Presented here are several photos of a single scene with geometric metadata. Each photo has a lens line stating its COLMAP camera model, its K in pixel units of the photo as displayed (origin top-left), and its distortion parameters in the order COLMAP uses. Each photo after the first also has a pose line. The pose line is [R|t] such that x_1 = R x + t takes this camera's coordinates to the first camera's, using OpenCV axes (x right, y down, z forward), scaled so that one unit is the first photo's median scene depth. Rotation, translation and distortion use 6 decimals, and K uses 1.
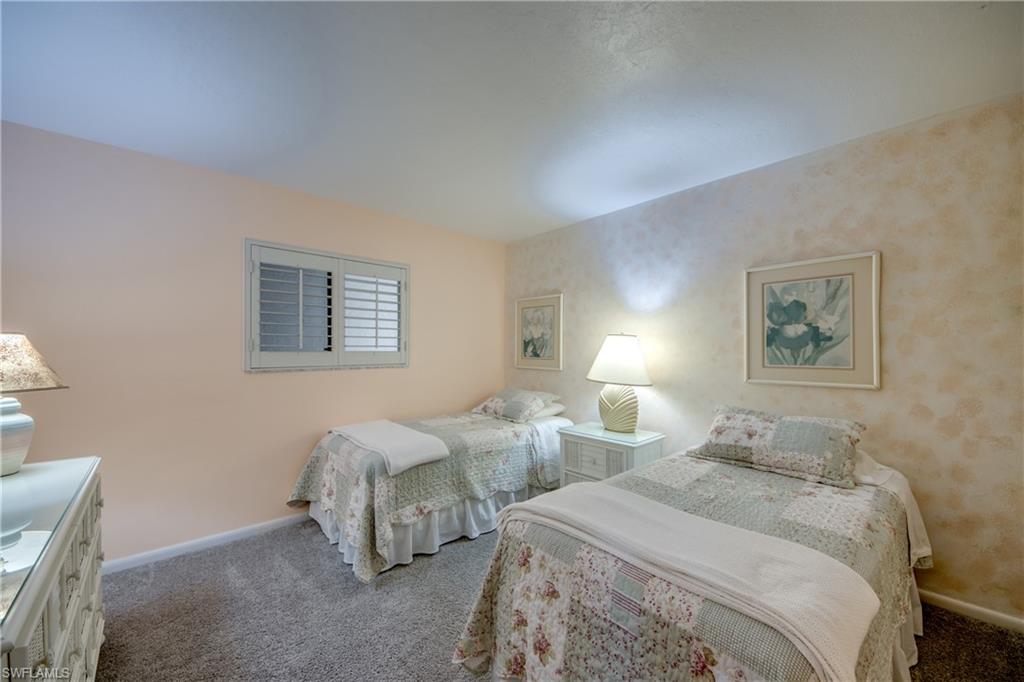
lens RADIAL K [[392.3, 0, 511.7], [0, 392.3, 353.0], [0, 0, 1]] dist [0.070736, -0.000053]
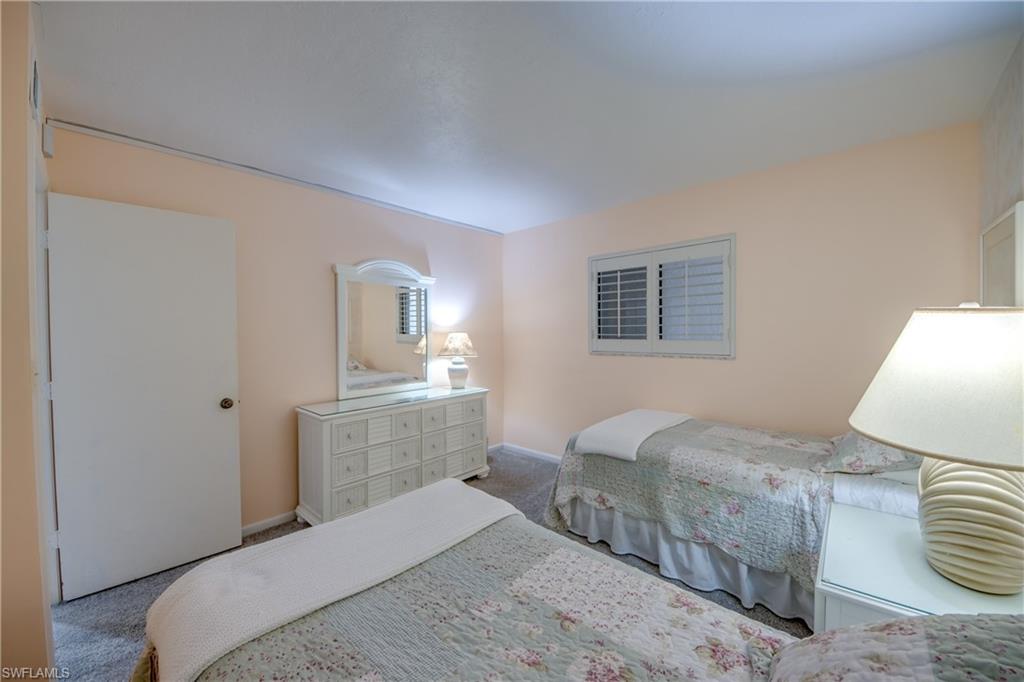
lens RADIAL K [[393.9, 0, 521.0], [0, 393.9, 341.9], [0, 0, 1]] dist [-0.000501, -0.000266]
pose [[0.072595, 0.021049, -0.997139, 0.663626], [-0.006730, 0.999765, 0.020615, -0.019451], [0.997339, 0.005215, 0.072720, 0.650149]]
